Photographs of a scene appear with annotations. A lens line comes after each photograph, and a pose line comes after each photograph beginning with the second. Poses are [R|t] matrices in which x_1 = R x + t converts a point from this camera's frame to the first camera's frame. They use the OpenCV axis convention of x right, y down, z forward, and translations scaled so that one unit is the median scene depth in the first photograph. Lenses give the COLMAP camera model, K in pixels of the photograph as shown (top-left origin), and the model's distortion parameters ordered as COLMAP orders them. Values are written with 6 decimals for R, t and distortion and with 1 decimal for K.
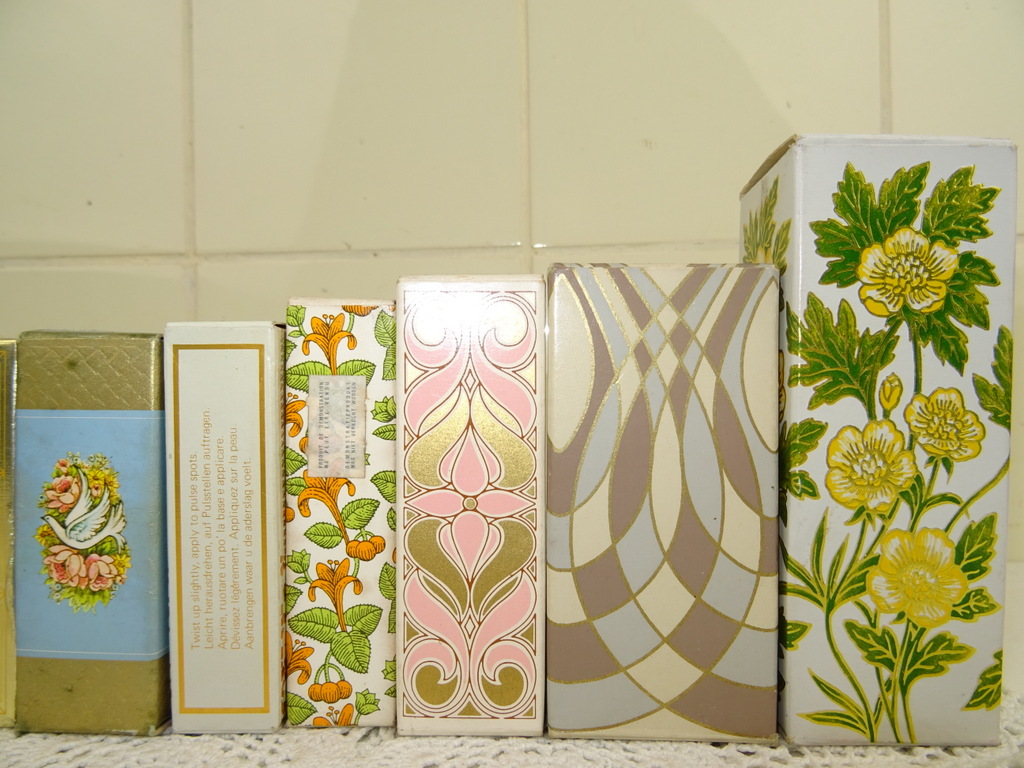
lens RADIAL K [[764.7, 0, 520.0], [0, 764.7, 398.9], [0, 0, 1]] dist [-0.009998, -0.008264]
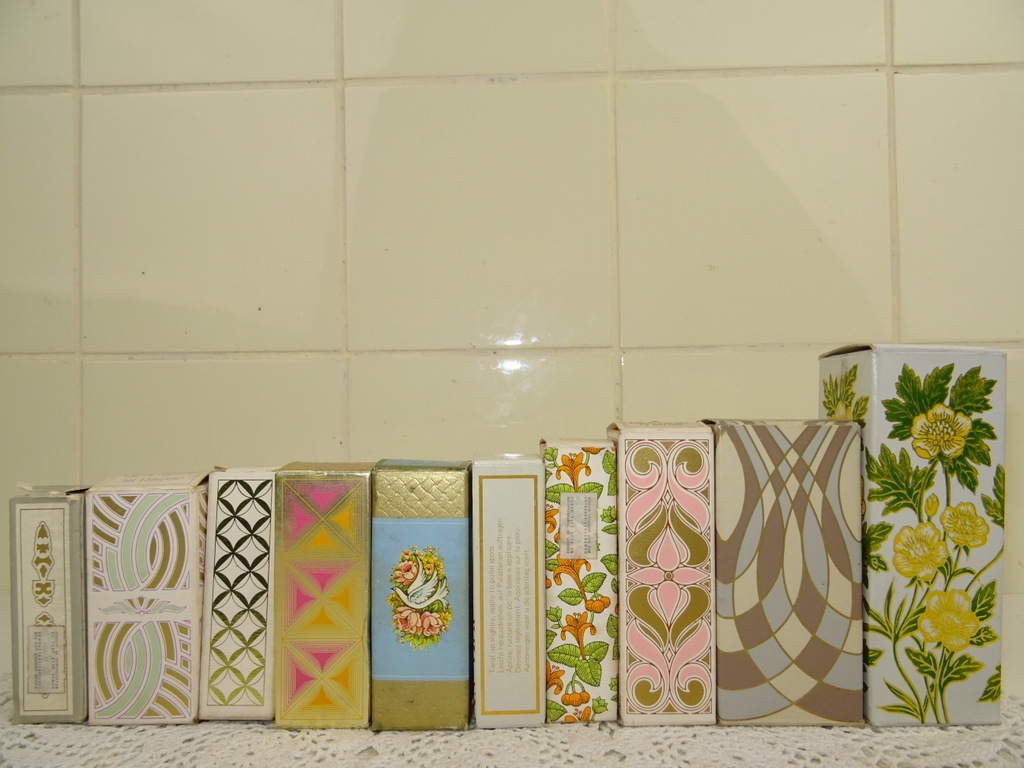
lens RADIAL K [[764.7, 0, 523.8], [0, 764.7, 395.9], [0, 0, 1]] dist [-0.009998, -0.008264]
pose [[0.999233, -0.001537, 0.039117, -0.429204], [0.002371, 0.999771, -0.021286, -0.202688], [-0.039075, 0.021362, 0.999008, -0.569045]]
